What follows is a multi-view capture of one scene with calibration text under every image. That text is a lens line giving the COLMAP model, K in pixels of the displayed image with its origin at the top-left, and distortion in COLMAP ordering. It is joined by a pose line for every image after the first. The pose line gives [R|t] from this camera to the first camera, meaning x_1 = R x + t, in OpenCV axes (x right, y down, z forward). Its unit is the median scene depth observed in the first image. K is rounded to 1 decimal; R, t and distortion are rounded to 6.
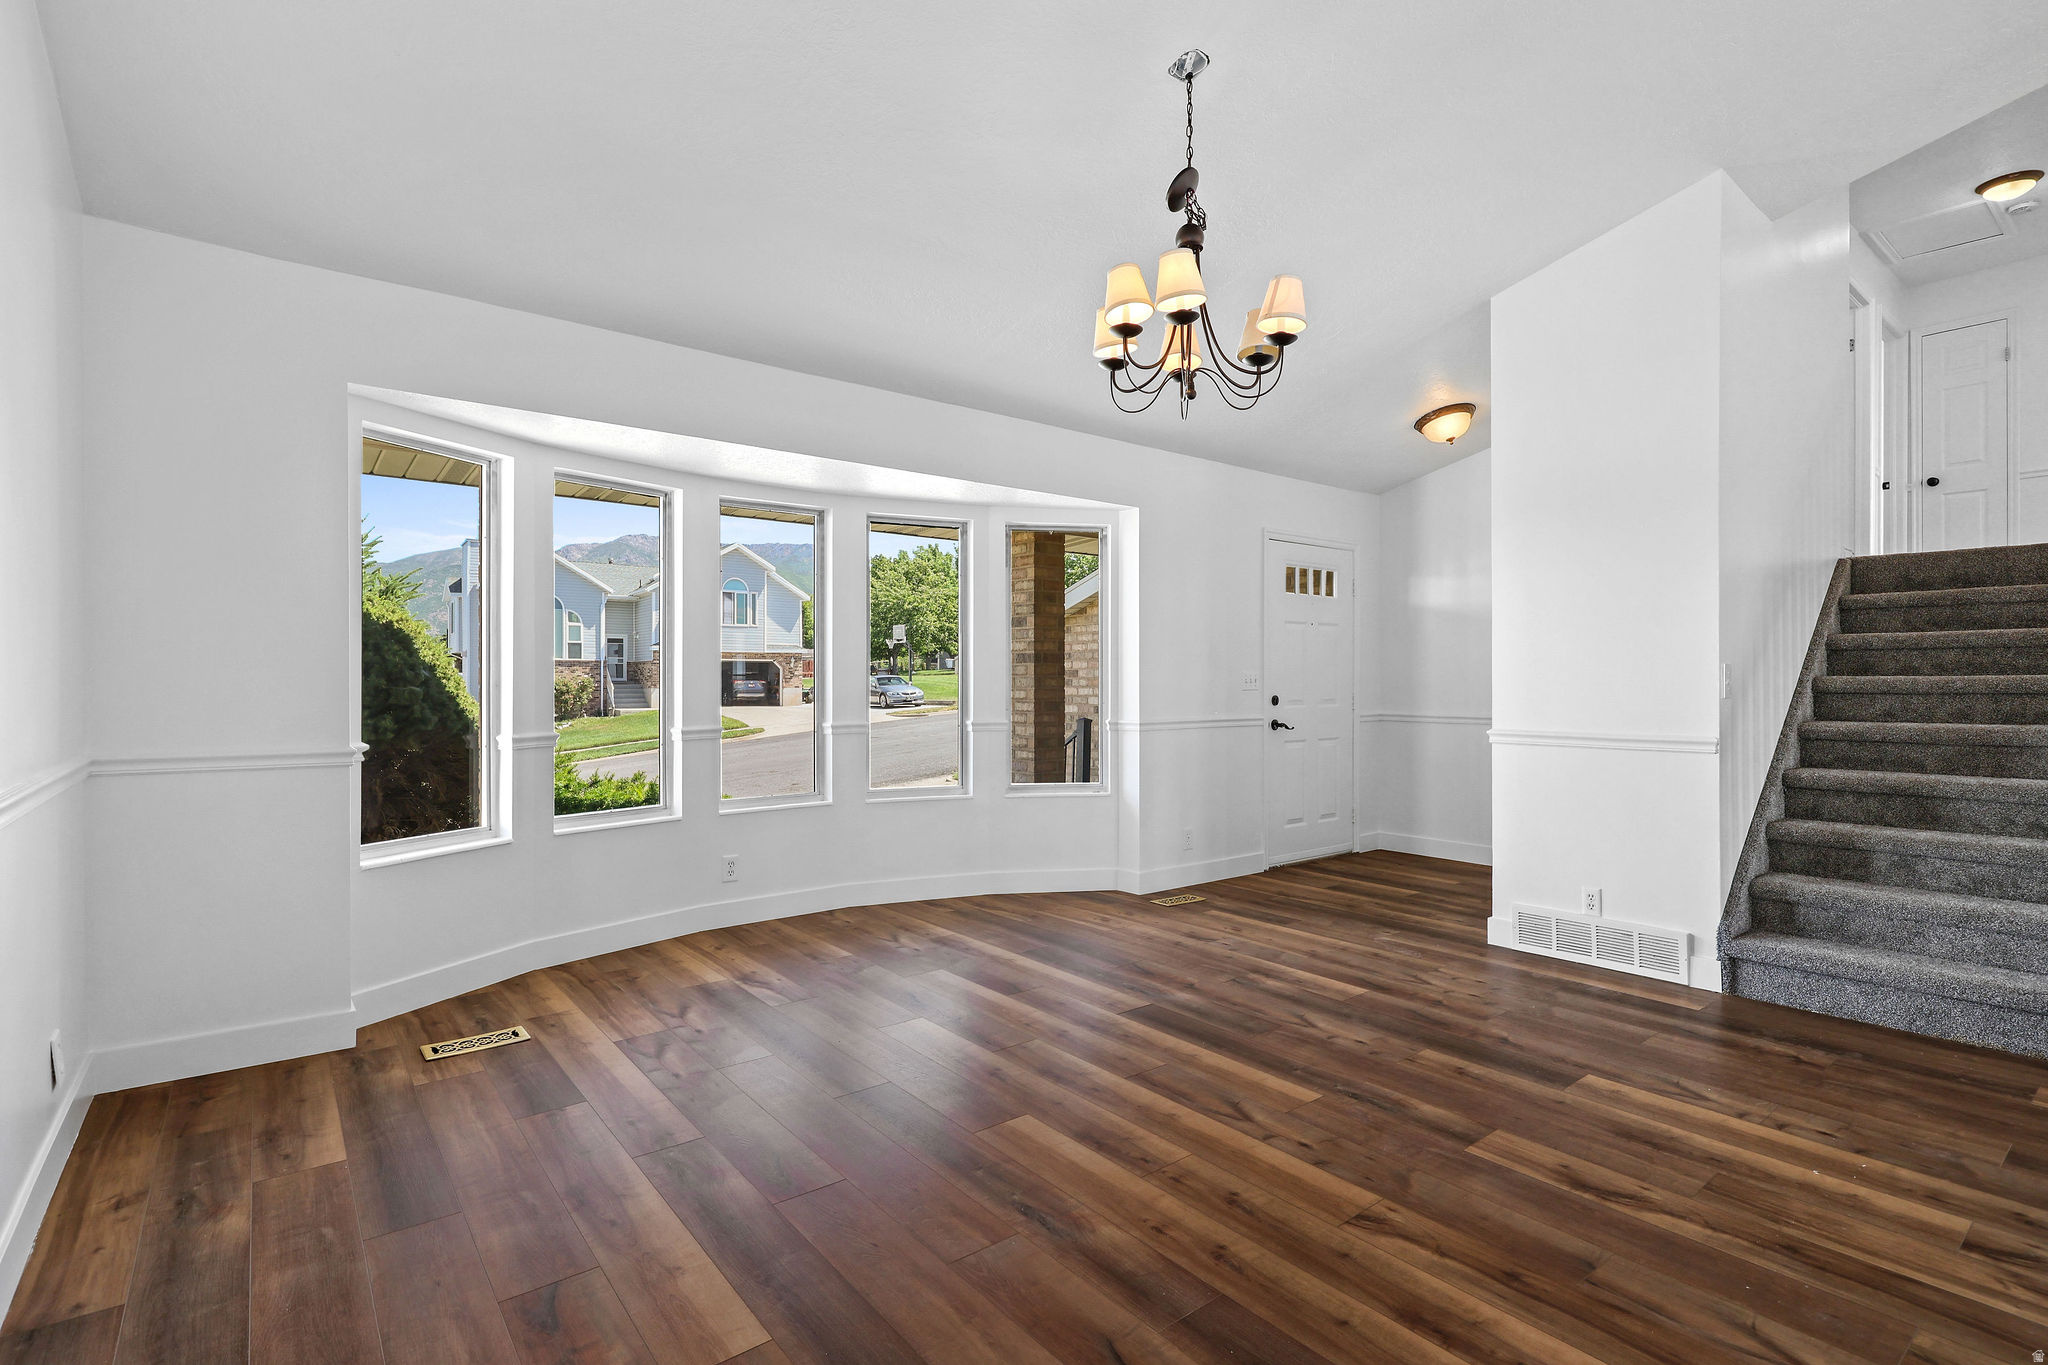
lens RADIAL K [[937.6, 0, 1026.8], [0, 937.6, 680.4], [0, 0, 1]] dist [0.001046, 0.000210]
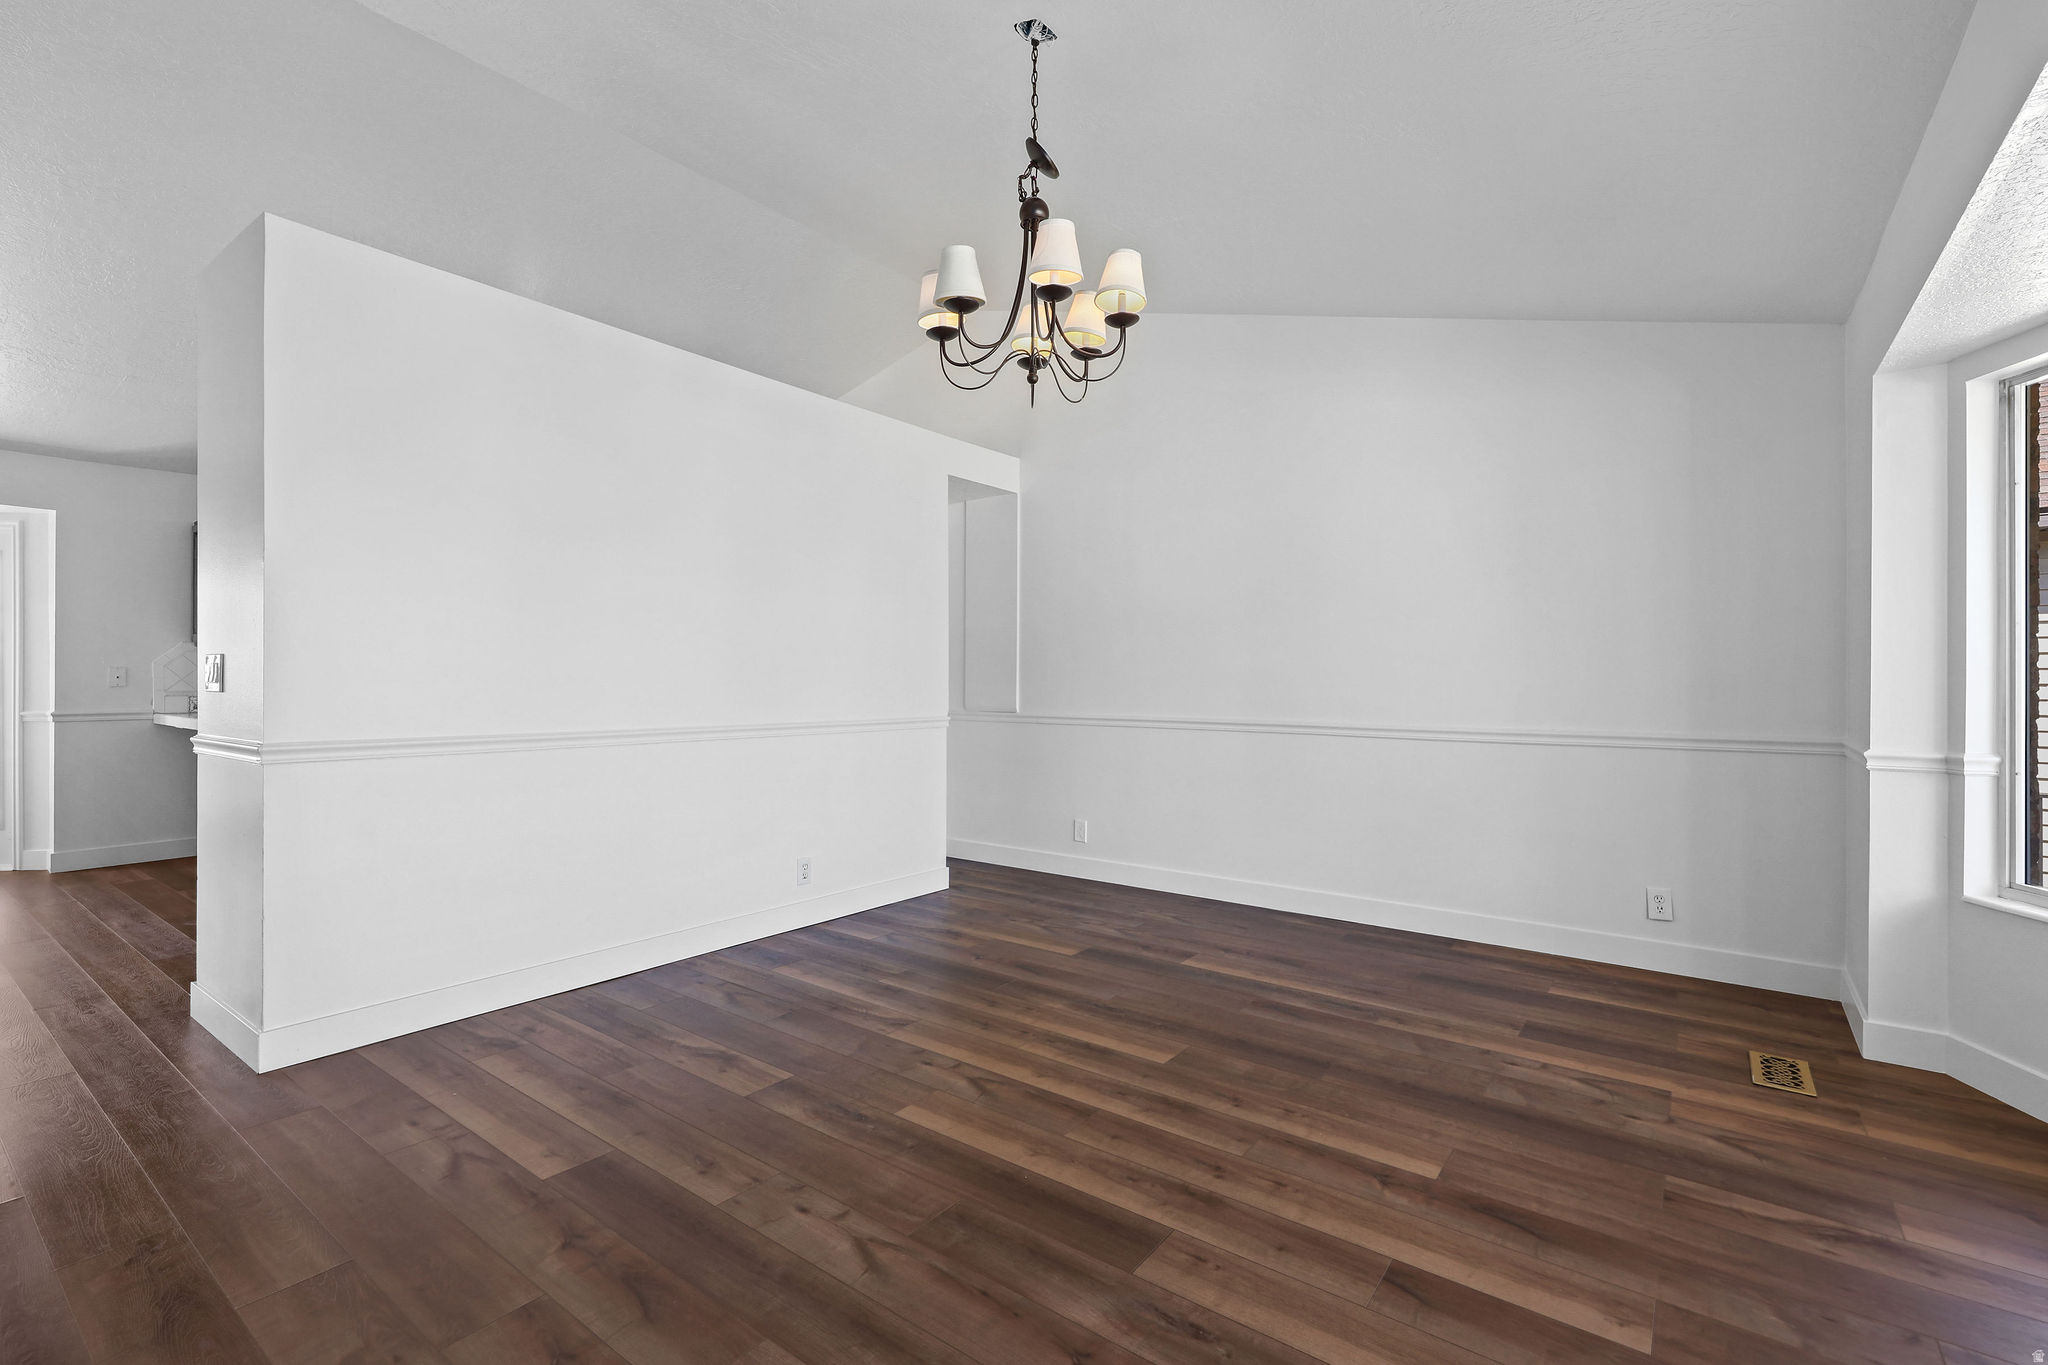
lens RADIAL K [[937.6, 0, 1017.2], [0, 937.6, 679.6], [0, 0, 1]] dist [0.001046, 0.000210]
pose [[-0.968078, -0.004306, -0.250612, 0.435745], [-0.004746, 0.999988, 0.001149, -0.000232], [0.250604, 0.002301, -0.968087, 1.956953]]
